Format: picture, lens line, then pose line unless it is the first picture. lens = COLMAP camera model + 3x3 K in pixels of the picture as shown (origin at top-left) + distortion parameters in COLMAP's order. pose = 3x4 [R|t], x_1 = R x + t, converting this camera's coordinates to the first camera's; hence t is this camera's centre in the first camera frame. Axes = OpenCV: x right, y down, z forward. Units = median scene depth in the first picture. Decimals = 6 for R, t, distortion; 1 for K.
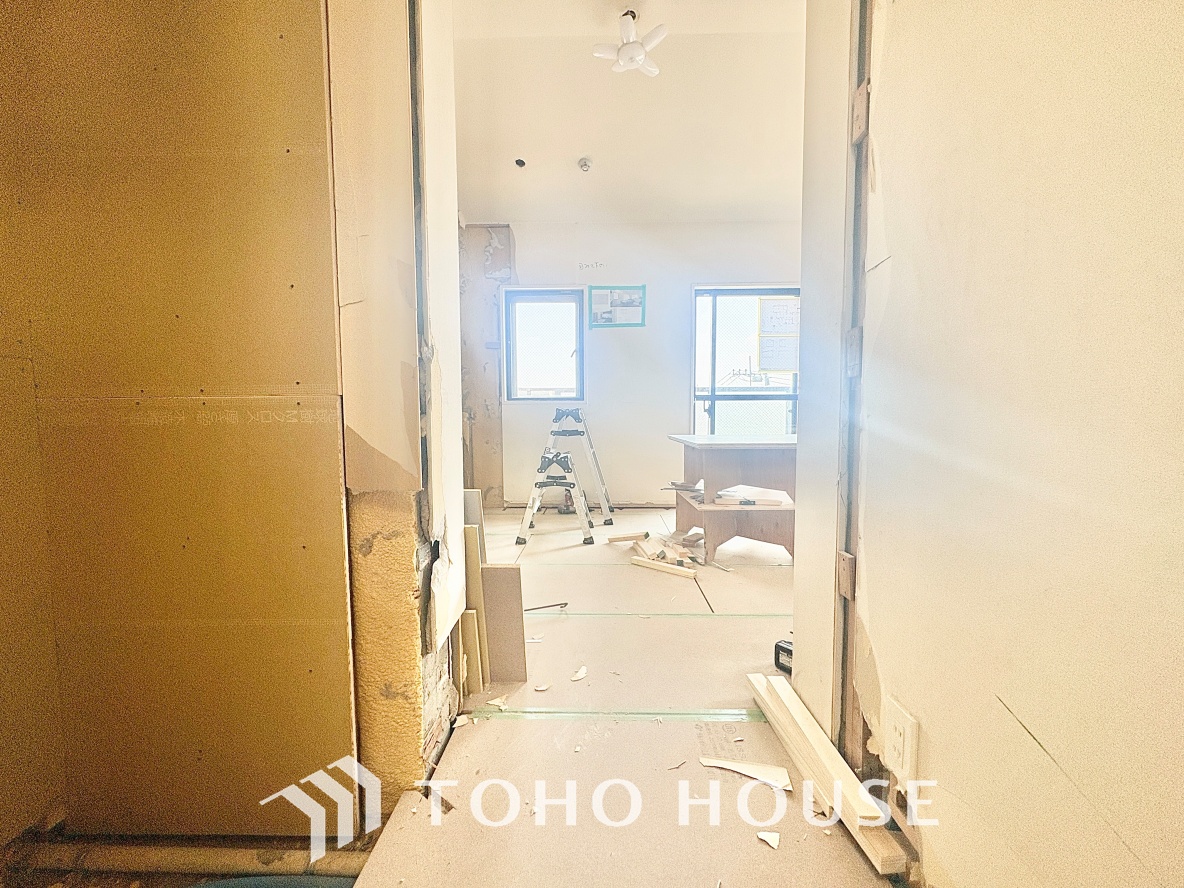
lens RADIAL K [[472.9, 0, 592.7], [0, 472.9, 443.8], [0, 0, 1]] dist [-0.000118, 0.000589]
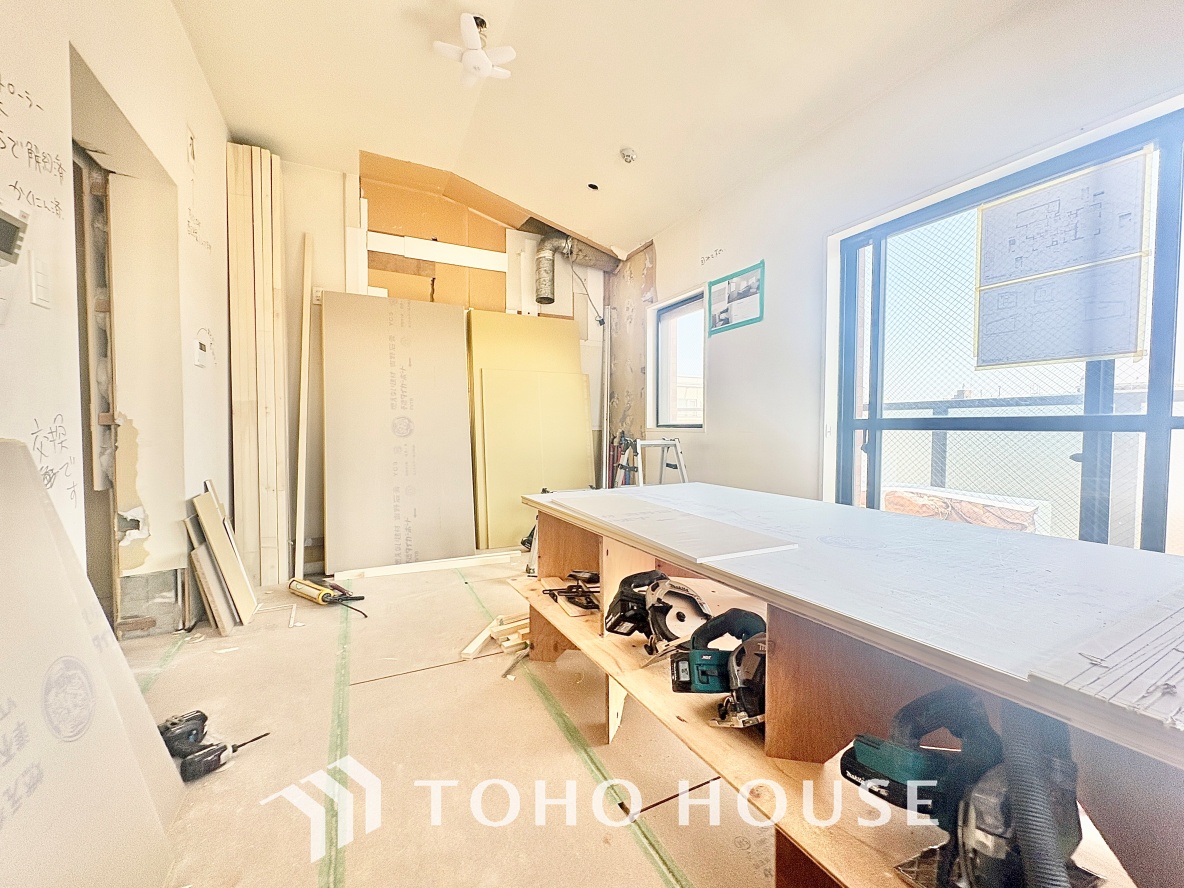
lens RADIAL K [[472.9, 0, 592.7], [0, 472.9, 443.8], [0, 0, 1]] dist [-0.000118, 0.000589]
pose [[0.467967, 0.036464, -0.882993, 0.630774], [-0.060813, 0.998109, 0.008988, -0.064955], [0.881651, 0.049492, 0.469300, 0.495110]]
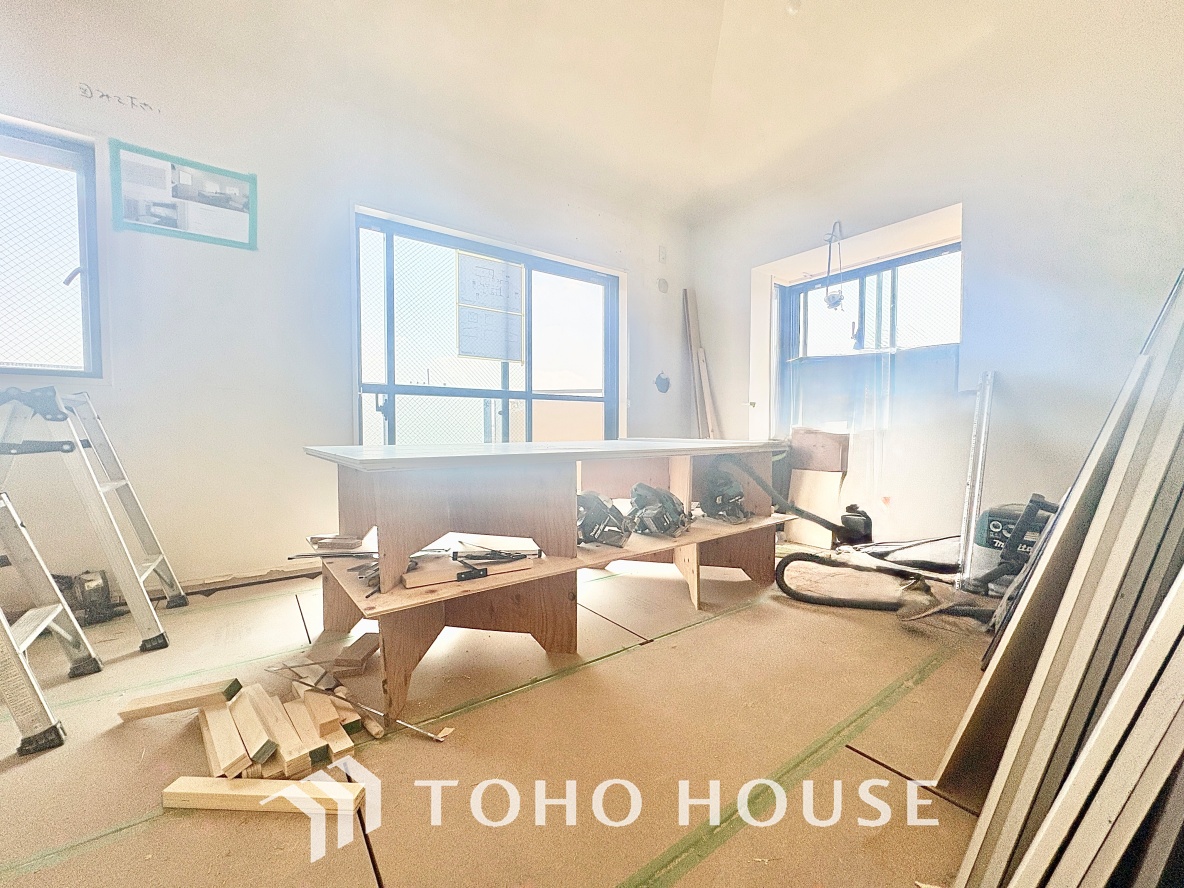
lens RADIAL K [[472.9, 0, 592.7], [0, 472.9, 443.8], [0, 0, 1]] dist [-0.000118, 0.000589]
pose [[0.792196, -0.014917, 0.610084, 0.084480], [0.035996, 0.999103, -0.022312, 0.001443], [-0.609204, 0.039636, 0.792022, 0.352778]]
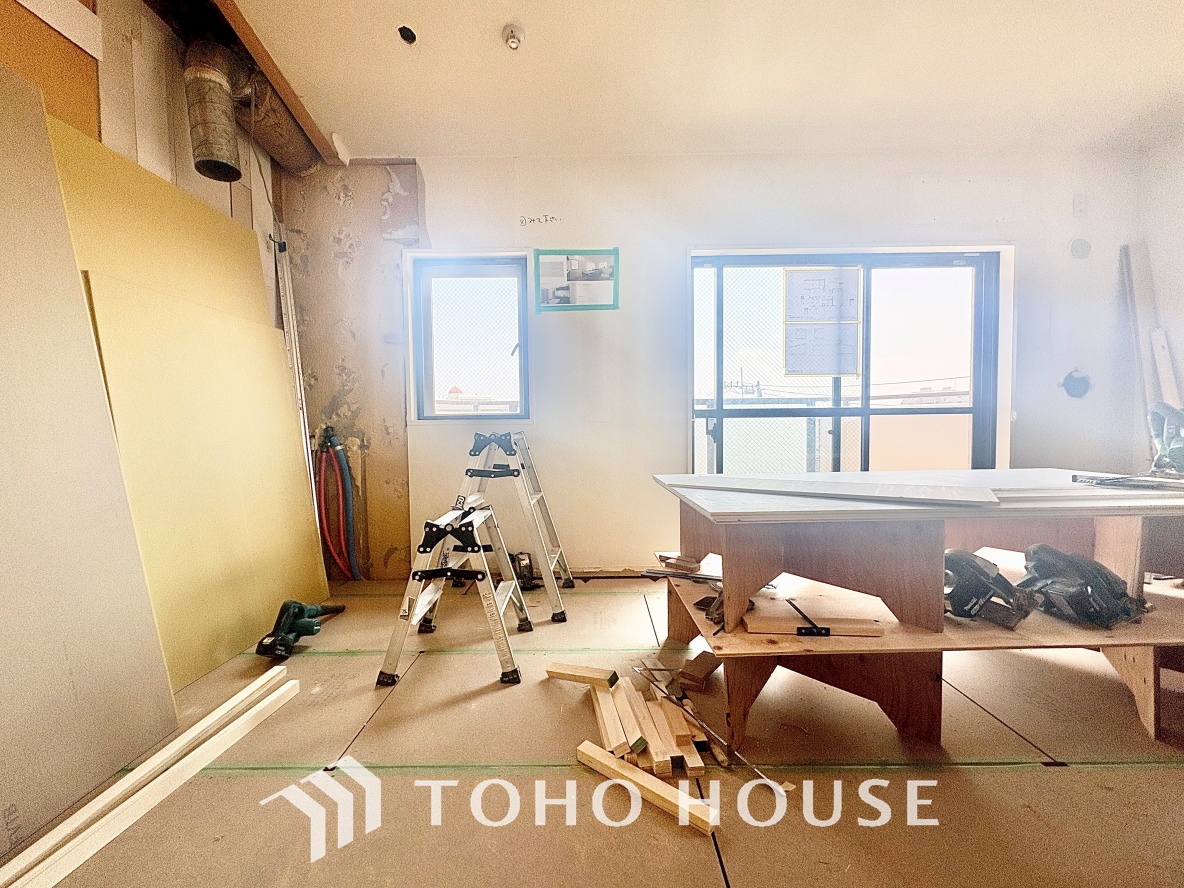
lens RADIAL K [[472.9, 0, 592.7], [0, 472.9, 443.8], [0, 0, 1]] dist [-0.000118, 0.000589]
pose [[0.999779, -0.008062, 0.019422, 0.061806], [0.008613, 0.999557, -0.028474, -0.038662], [-0.019184, 0.028635, 0.999406, 0.346100]]
